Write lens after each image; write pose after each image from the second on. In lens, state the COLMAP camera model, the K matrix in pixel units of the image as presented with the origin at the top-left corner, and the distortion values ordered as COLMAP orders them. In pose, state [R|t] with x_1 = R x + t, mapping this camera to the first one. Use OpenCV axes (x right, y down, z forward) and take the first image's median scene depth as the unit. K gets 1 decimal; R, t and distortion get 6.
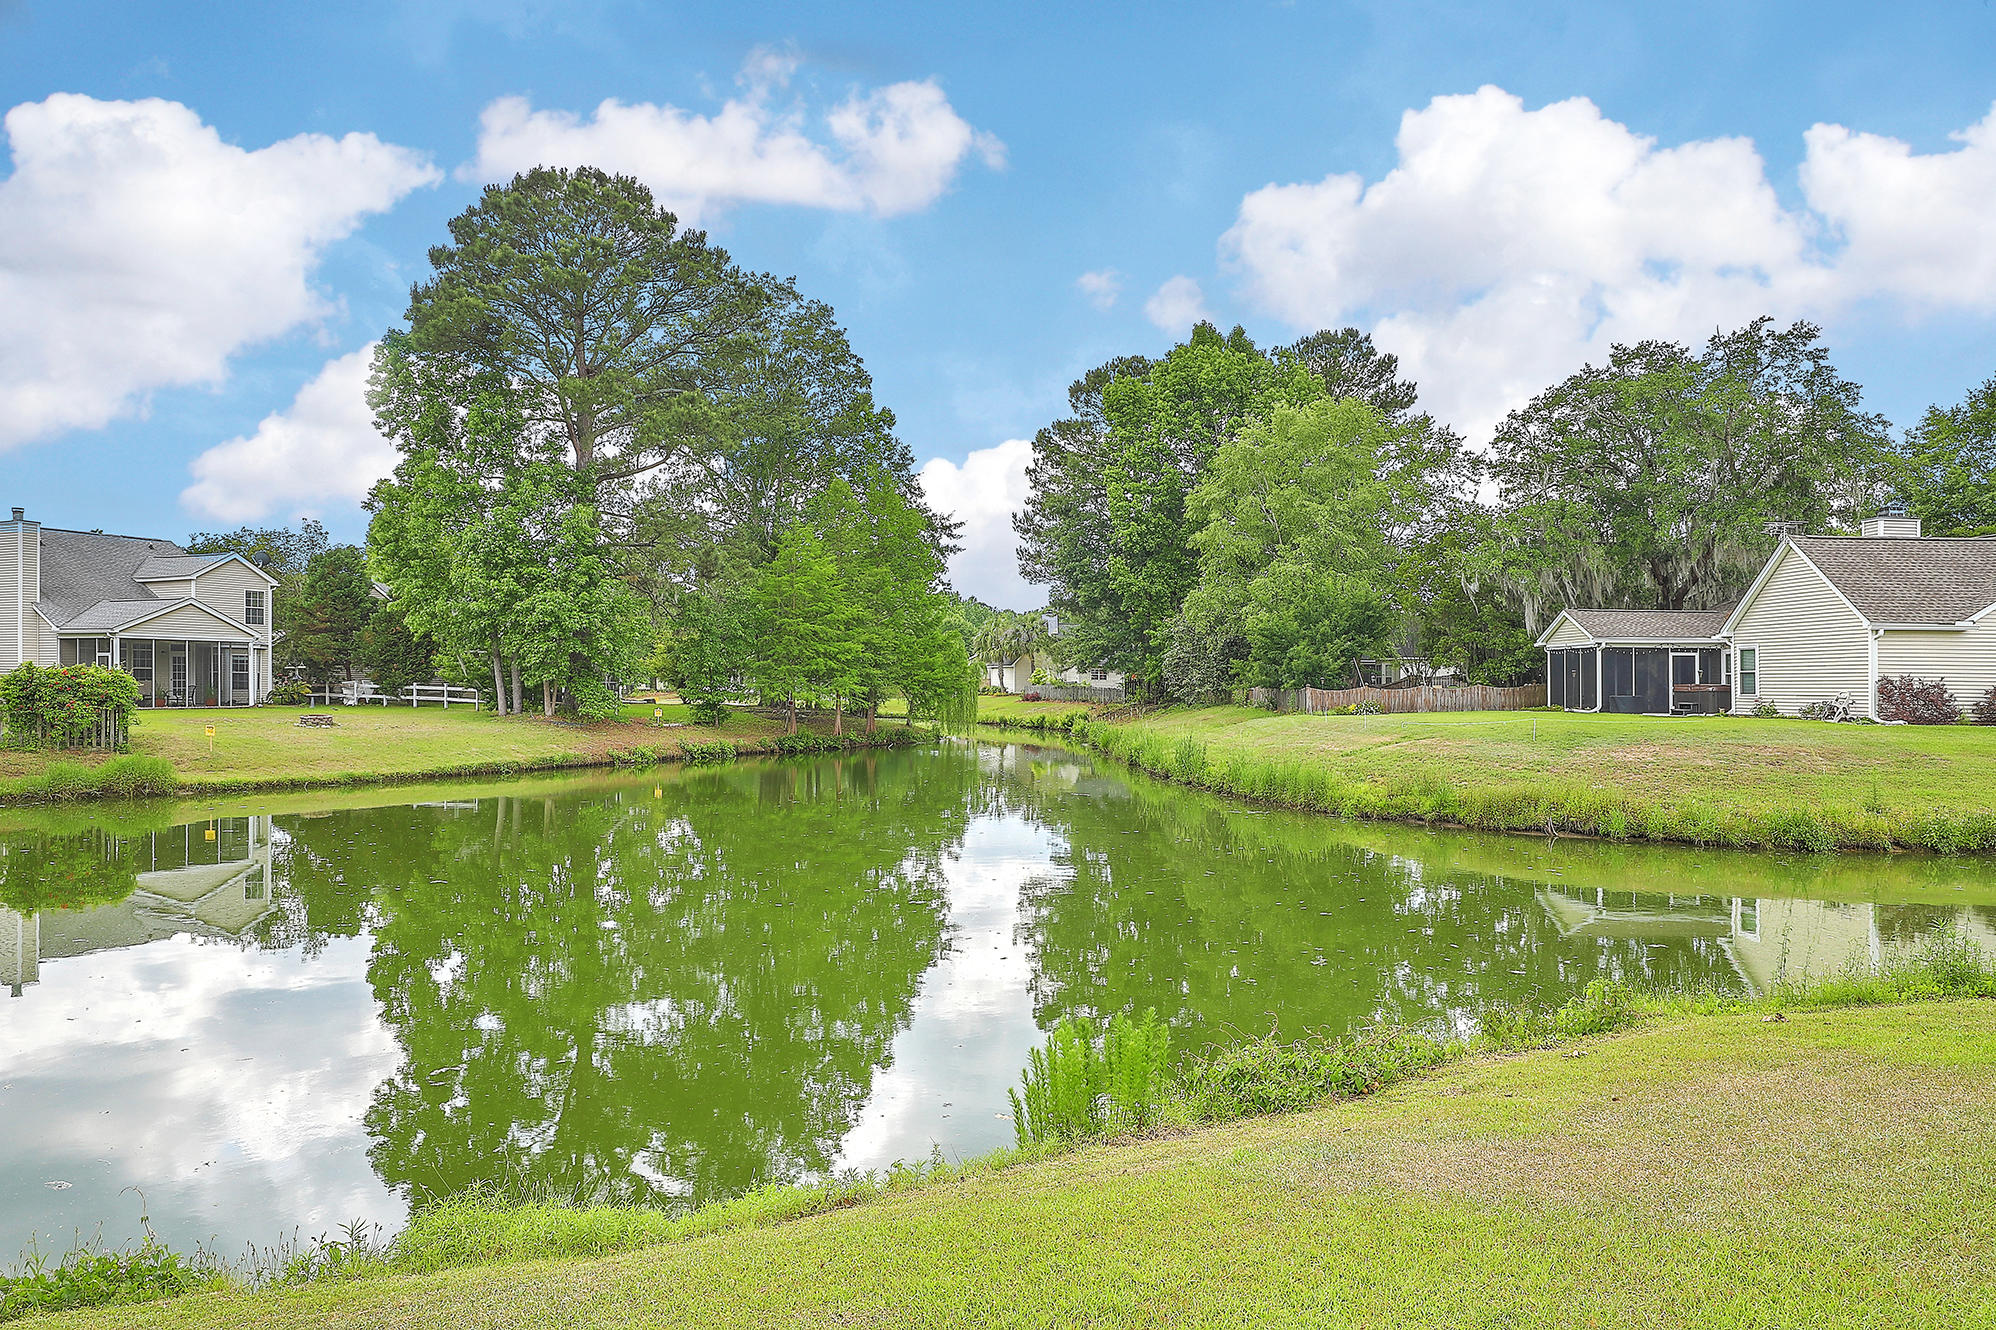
lens RADIAL K [[1295.0, 0, 998.0], [0, 1295.0, 665.0], [0, 0, 1]] dist [-0.001382, -0.001463]
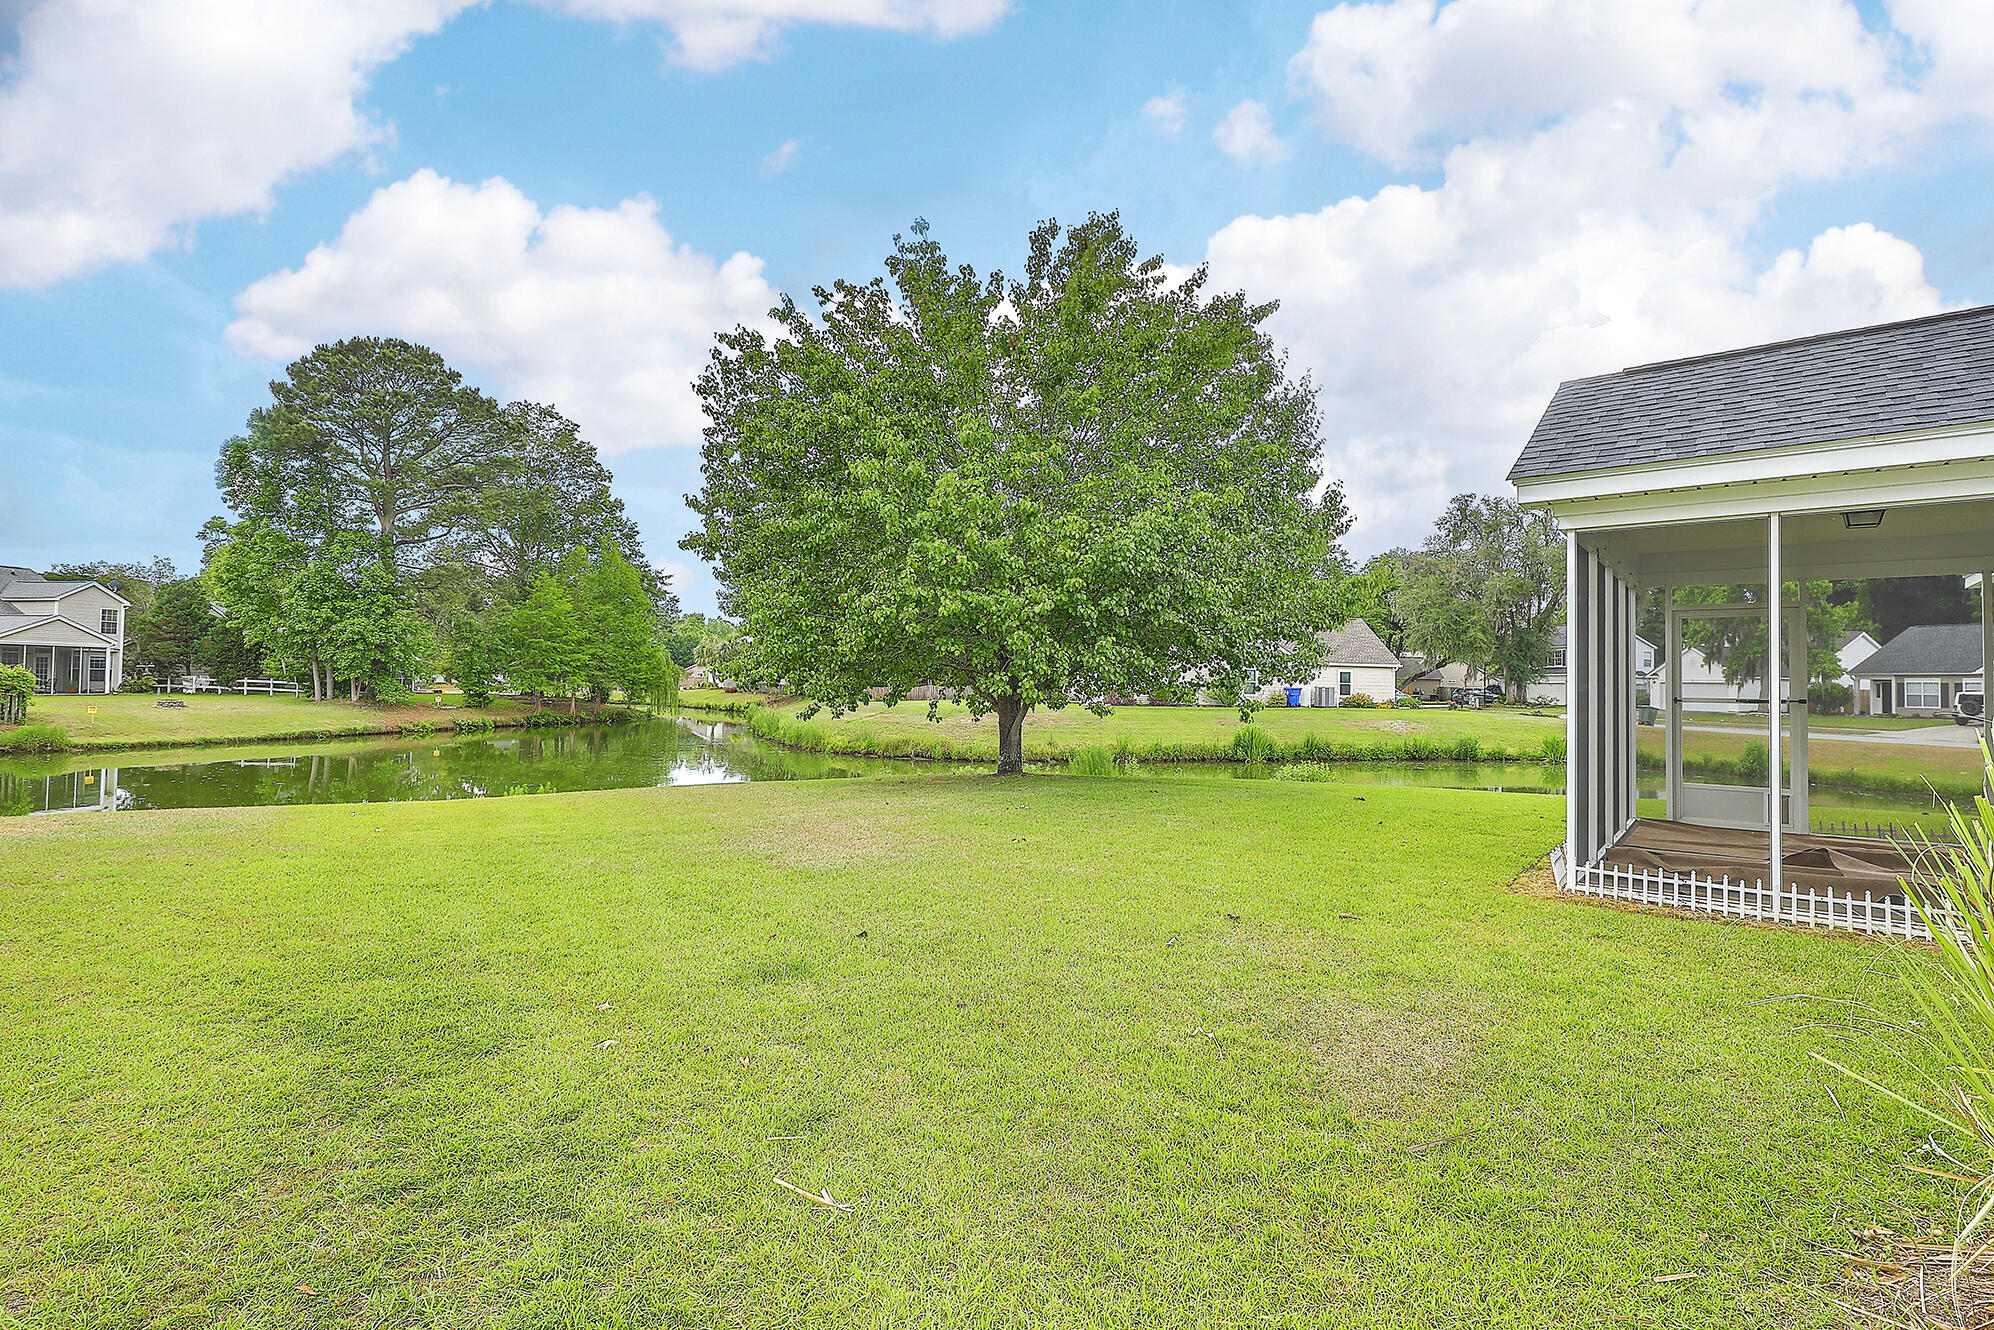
lens RADIAL K [[914.5, 0, 997.3], [0, 914.5, 645.3], [0, 0, 1]] dist [-0.001202, 0.000136]
pose [[0.961868, 0.019102, 0.272845, 0.070938], [-0.012275, 0.999568, -0.026706, -0.005433], [-0.273237, 0.022338, 0.961687, -0.198936]]
